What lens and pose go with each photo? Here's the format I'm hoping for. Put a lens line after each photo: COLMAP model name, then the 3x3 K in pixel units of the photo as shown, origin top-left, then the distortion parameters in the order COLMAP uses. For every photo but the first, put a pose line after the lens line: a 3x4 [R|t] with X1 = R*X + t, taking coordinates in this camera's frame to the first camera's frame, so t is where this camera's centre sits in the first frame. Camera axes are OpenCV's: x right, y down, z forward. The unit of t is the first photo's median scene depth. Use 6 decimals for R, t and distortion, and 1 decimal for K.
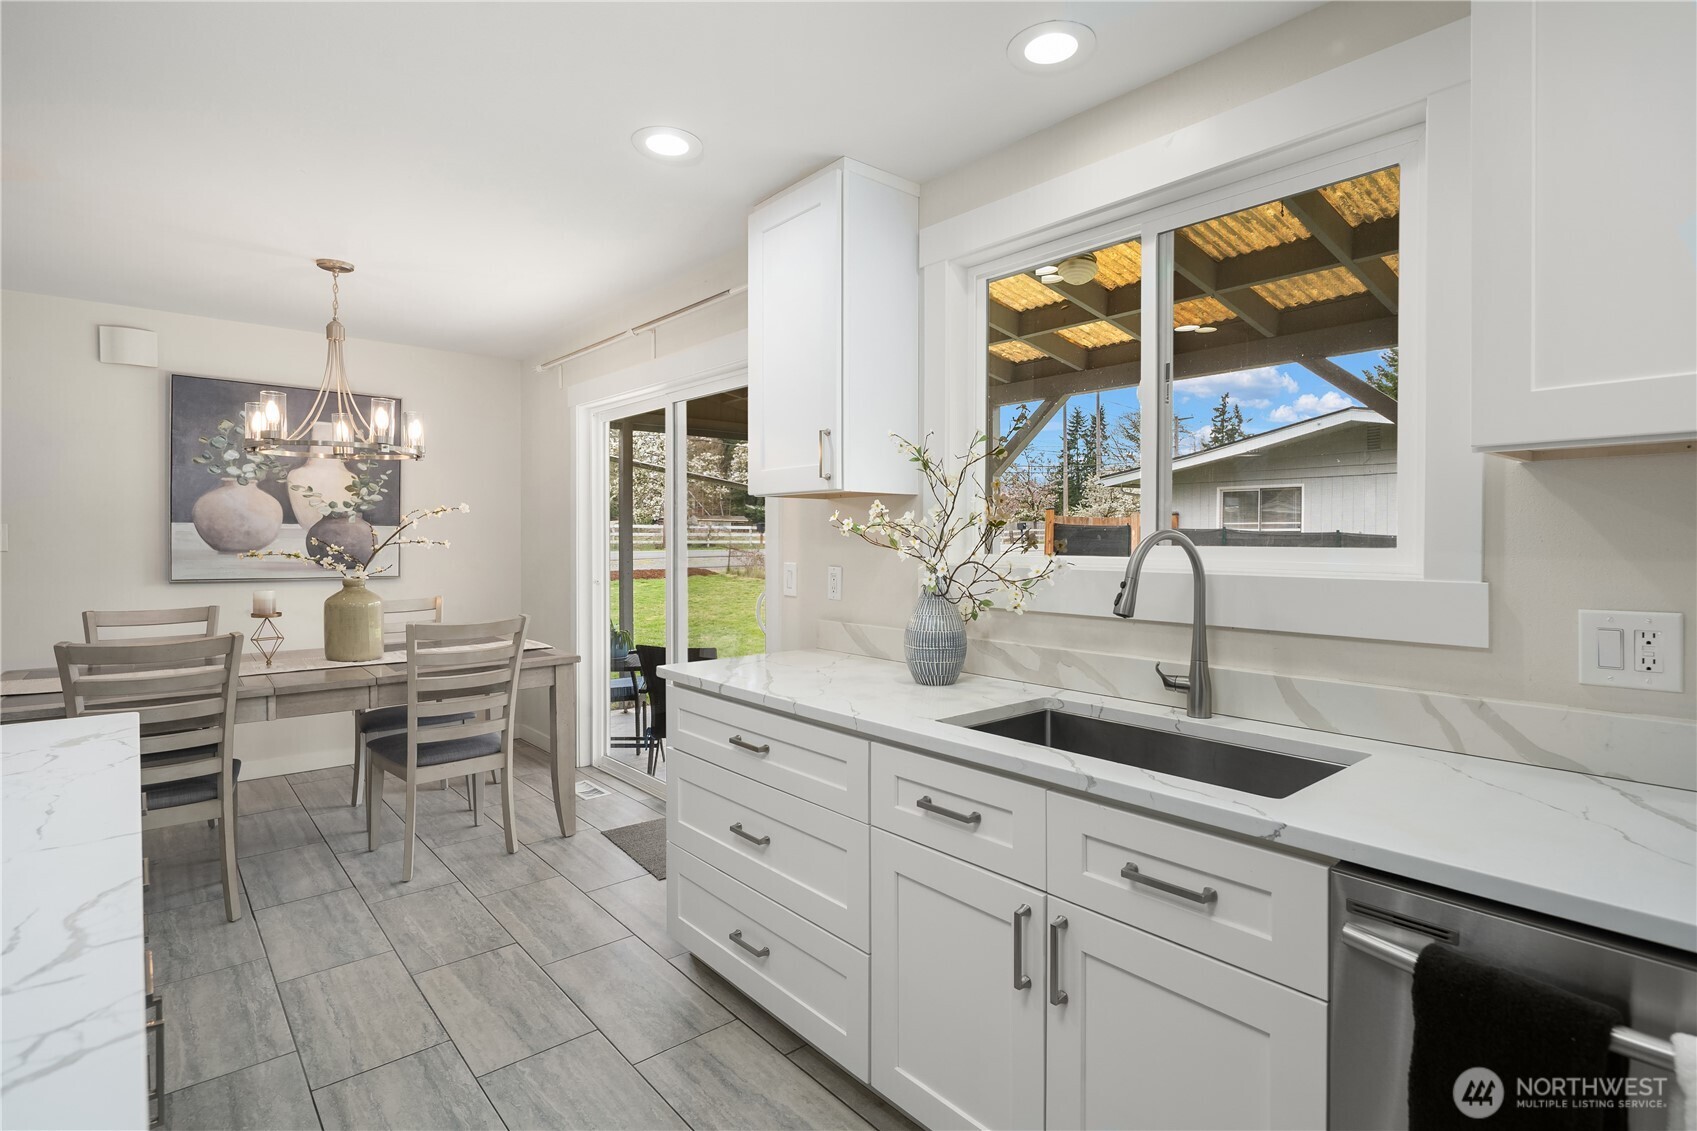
lens RADIAL K [[836.8, 0, 852.4], [0, 836.8, 554.1], [0, 0, 1]] dist [0.000767, -0.000808]
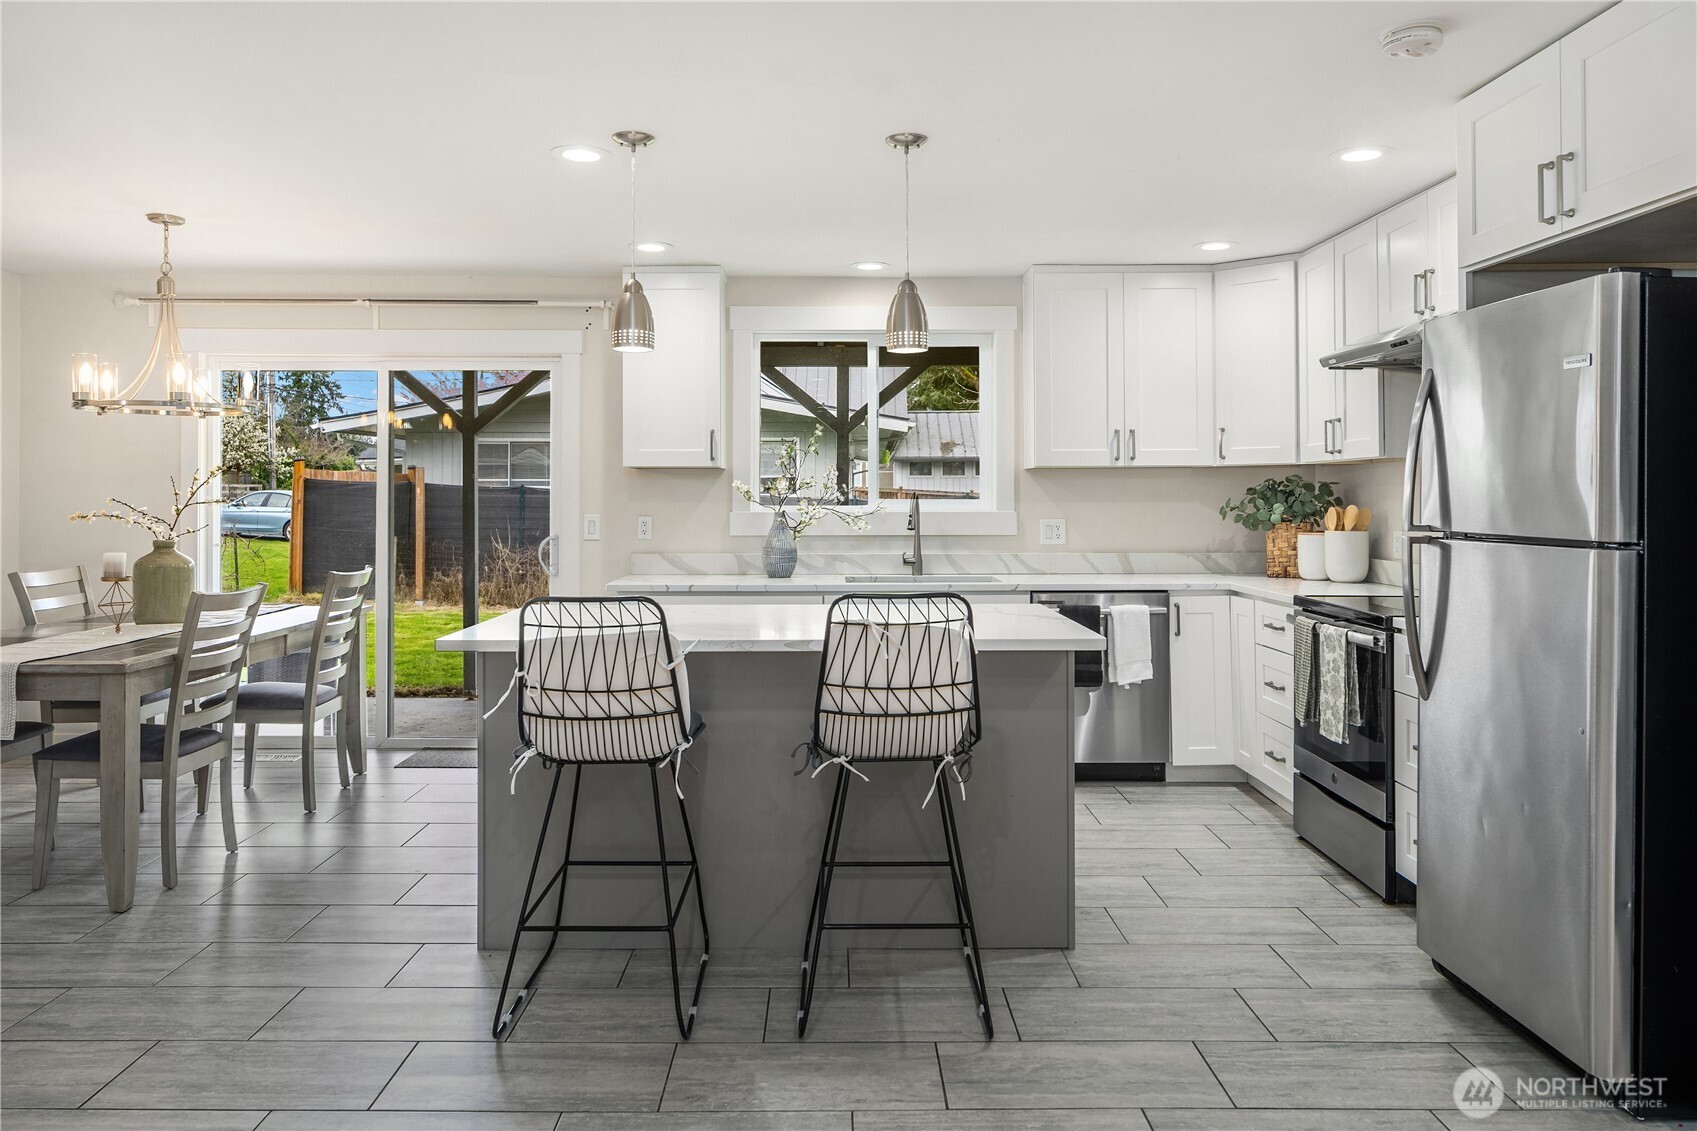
lens RADIAL K [[1168.3, 0, 838.3], [0, 1168.3, 487.4], [0, 0, 1]] dist [-0.019604, -0.003485]
pose [[0.652854, 0.002541, 0.757480, -0.885047], [0.017606, 0.999673, -0.018527, 0.005602], [-0.757279, 0.025432, 0.652596, -0.373137]]
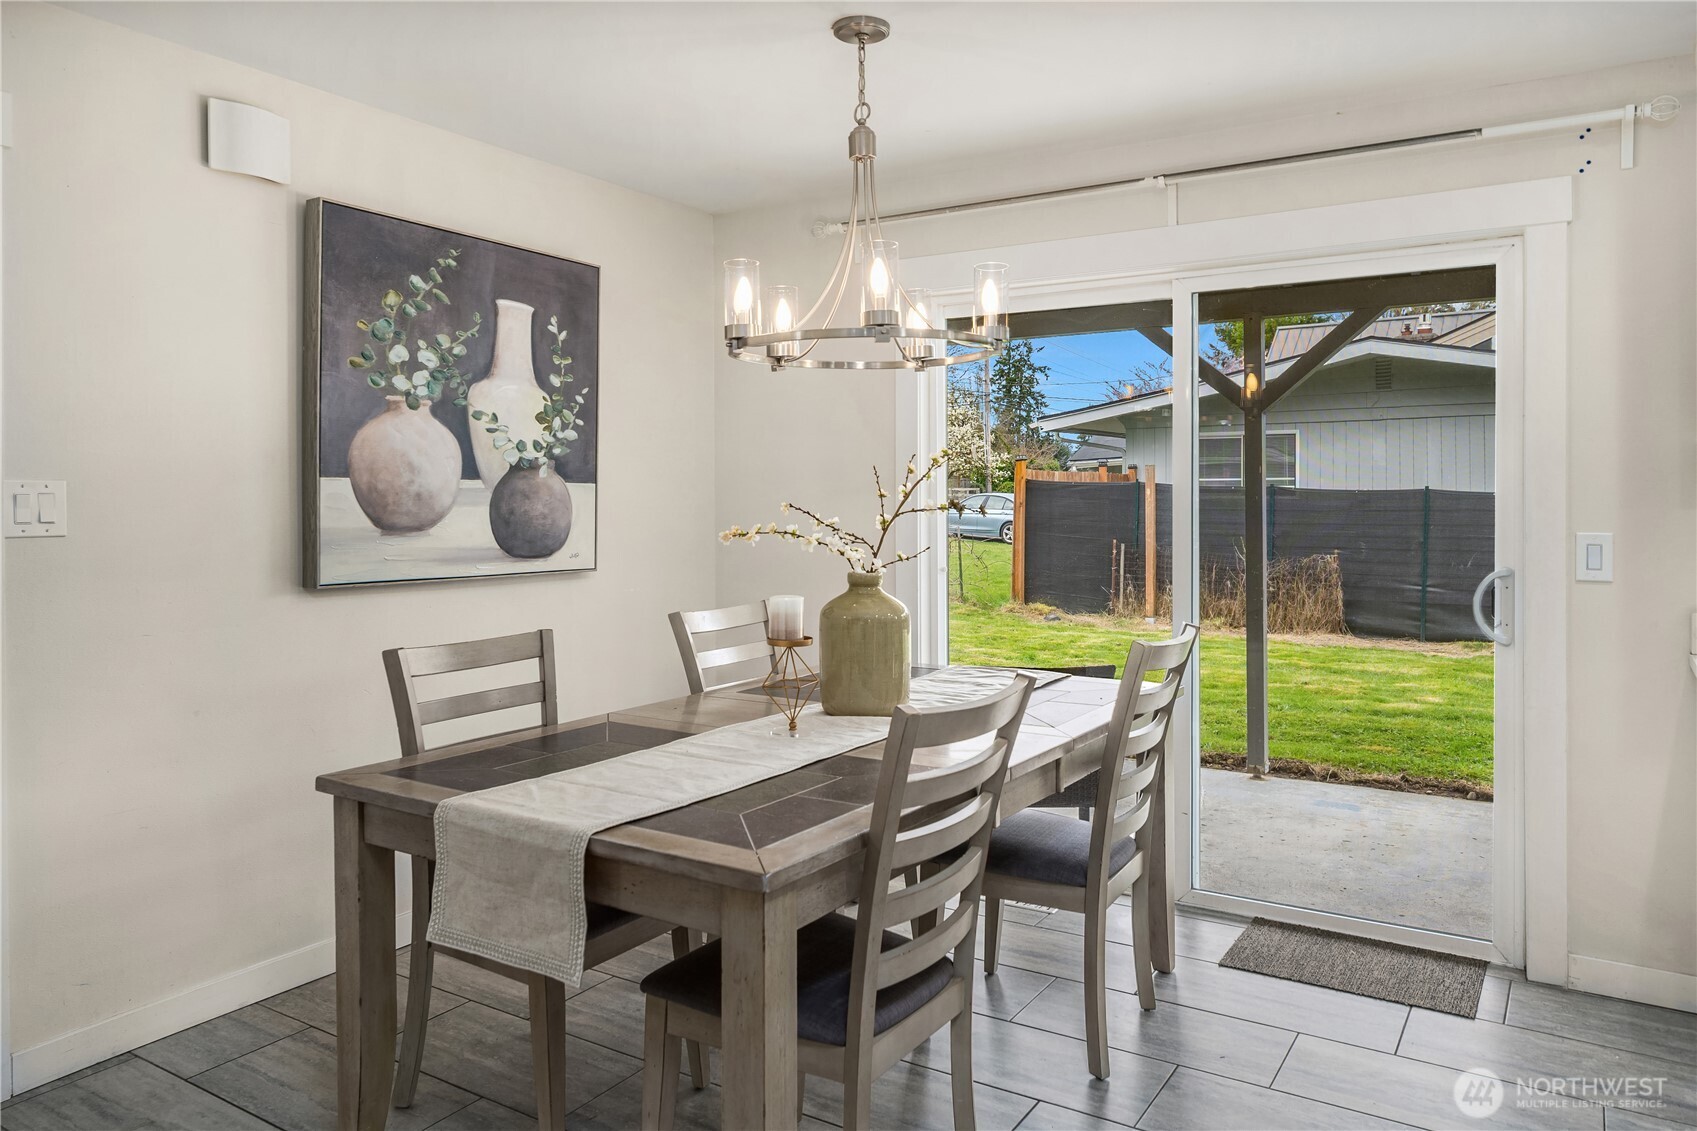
lens RADIAL K [[1161.3, 0, 848.4], [0, 1161.3, 505.3], [0, 0, 1]] dist [-0.006703, -0.002288]
pose [[0.958890, -0.008575, 0.283649, -0.669160], [0.012973, 0.999823, -0.013632, -0.005124], [-0.283482, 0.016751, 0.958831, 0.187309]]
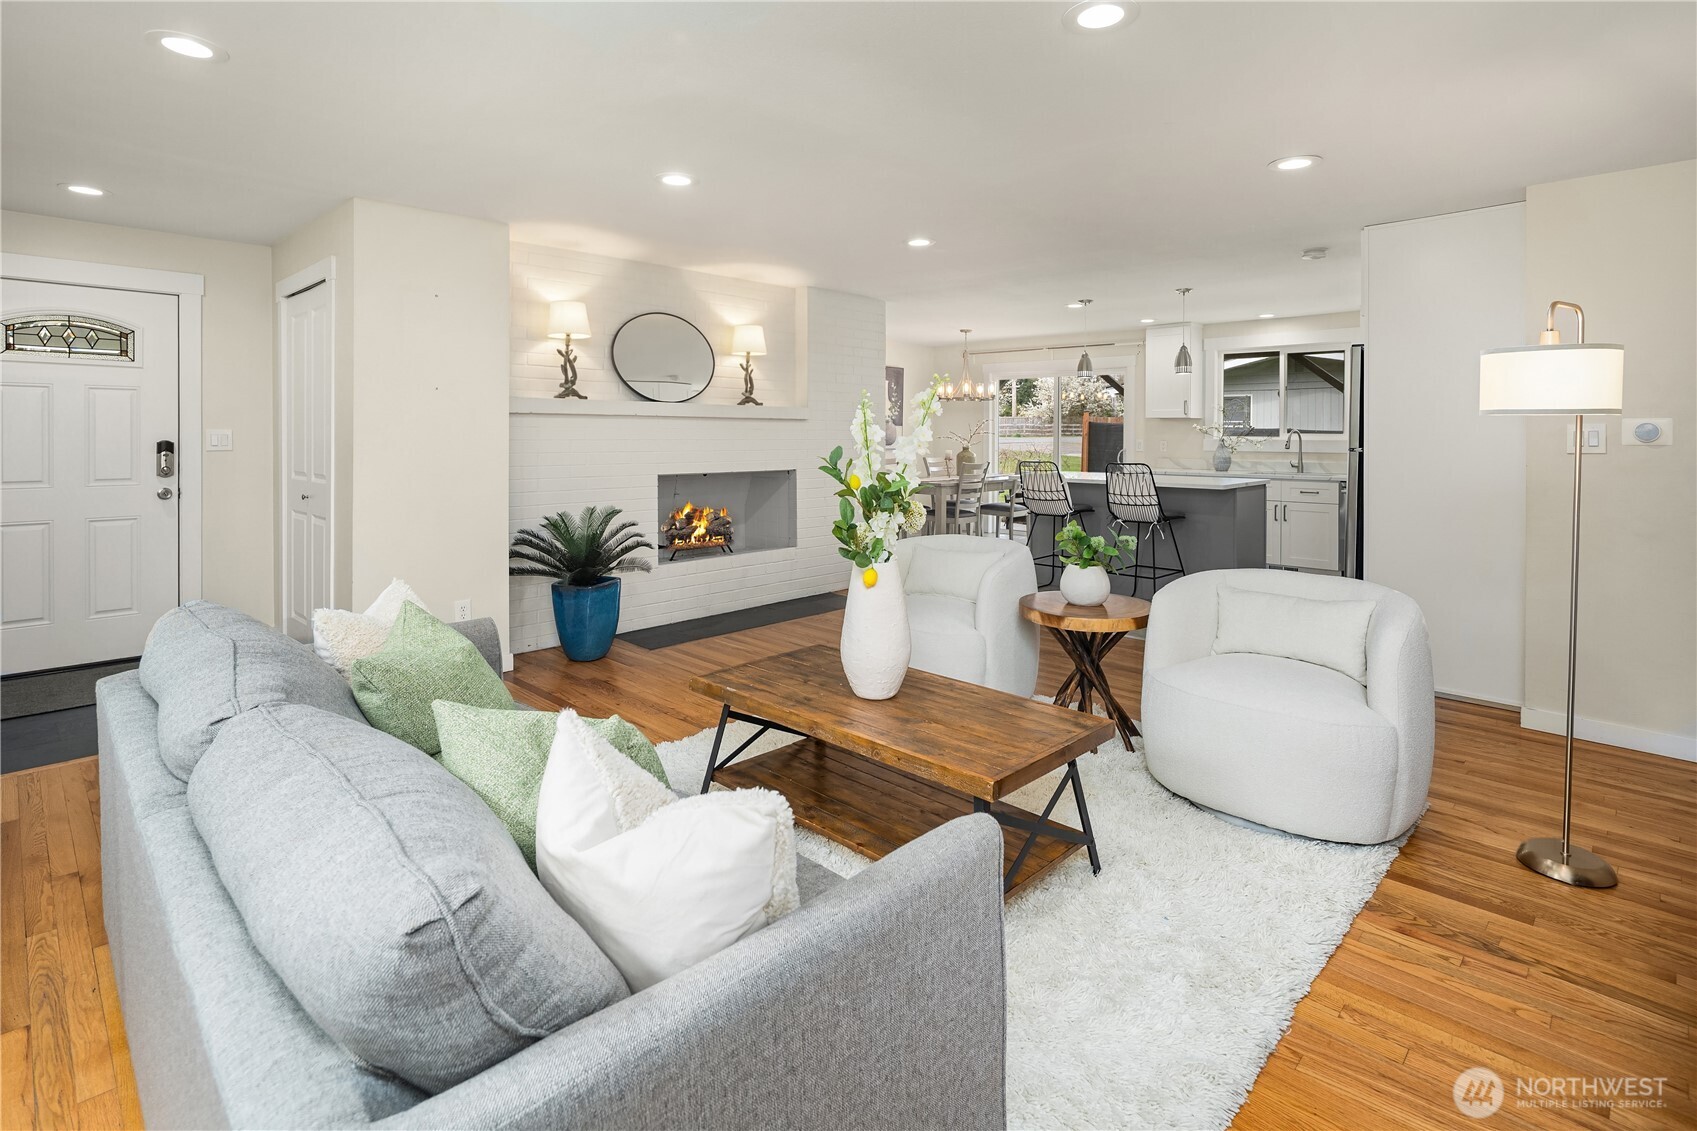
lens RADIAL K [[805.4, 0, 853.3], [0, 805.4, 435.2], [0, 0, 1]] dist [-0.000391, -0.000144]
pose [[0.996992, 0.000327, 0.077503, -0.929964], [0.000828, 0.999889, -0.014871, 0.024733], [-0.077499, 0.014890, 0.996881, -1.247384]]
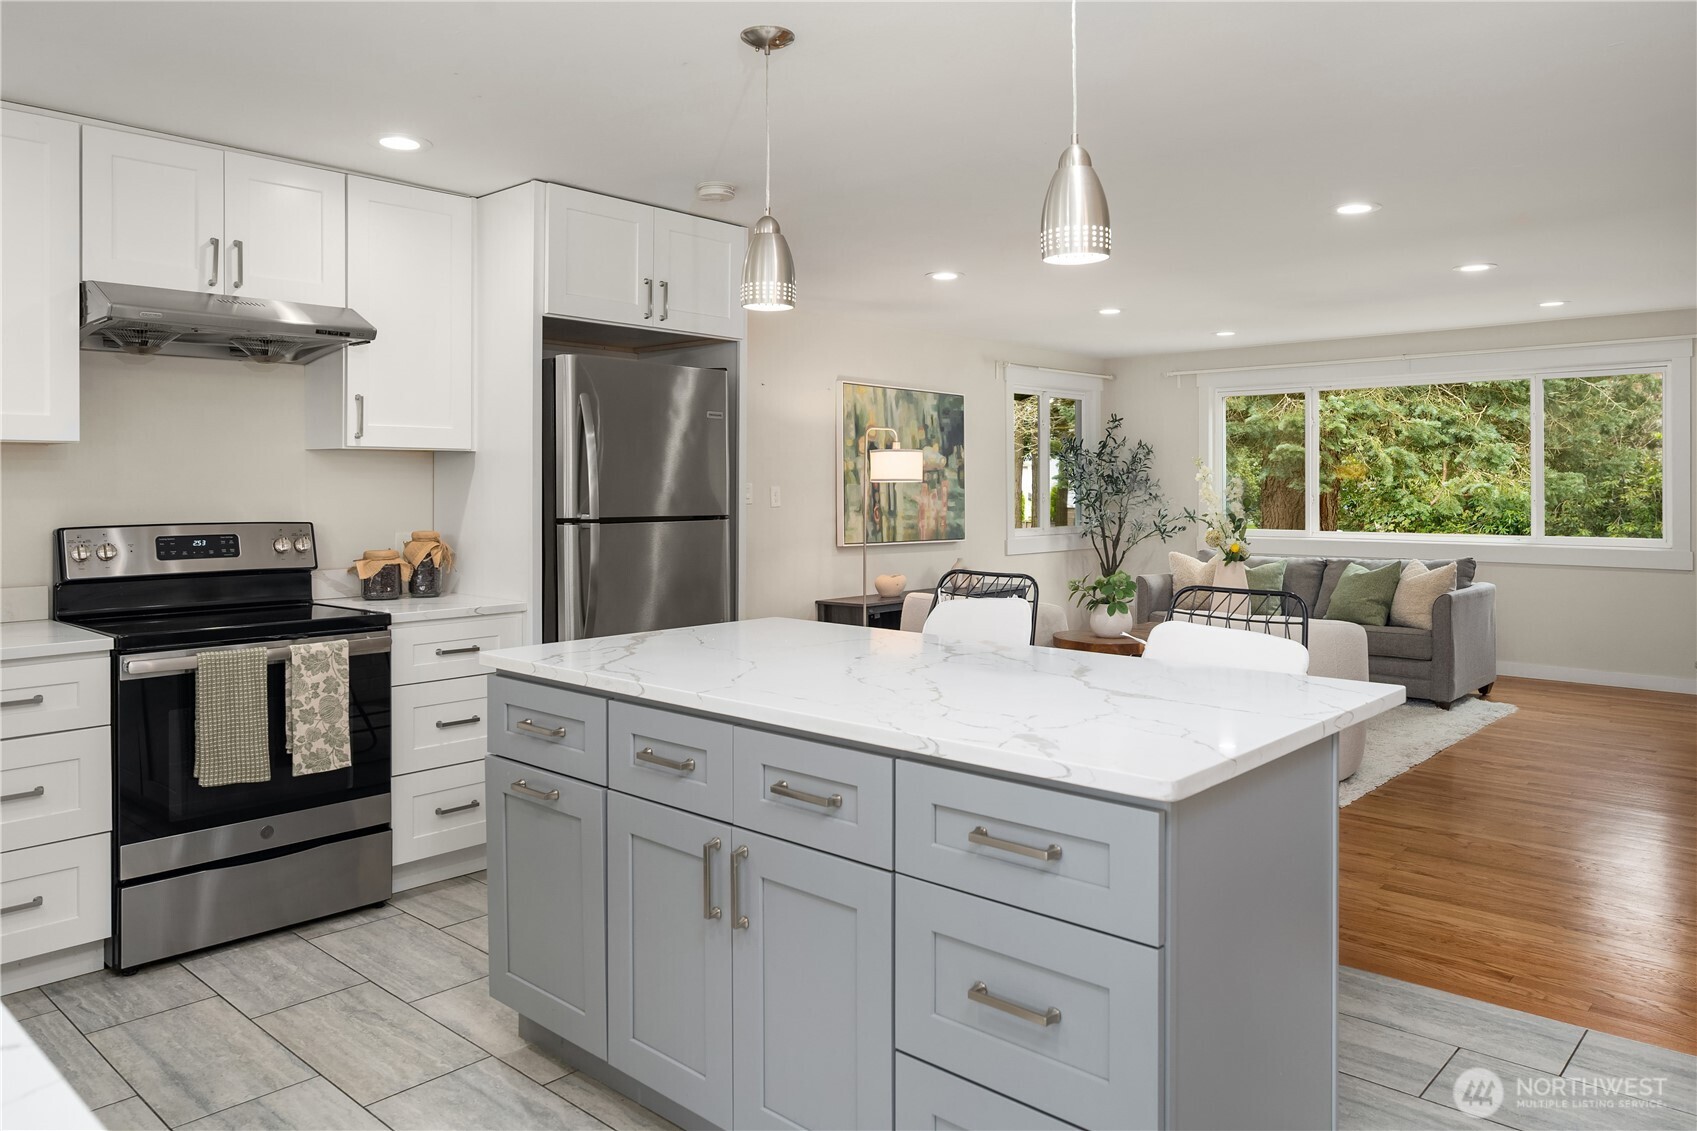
lens RADIAL K [[1159.8, 0, 828.7], [0, 1159.8, 486.2], [0, 0, 1]] dist [-0.003384, 0.000581]
pose [[-0.994679, -0.000825, -0.103018, -0.212215], [-0.002883, 0.999799, 0.019824, -0.019072], [0.102981, 0.020015, -0.994482, 0.744015]]
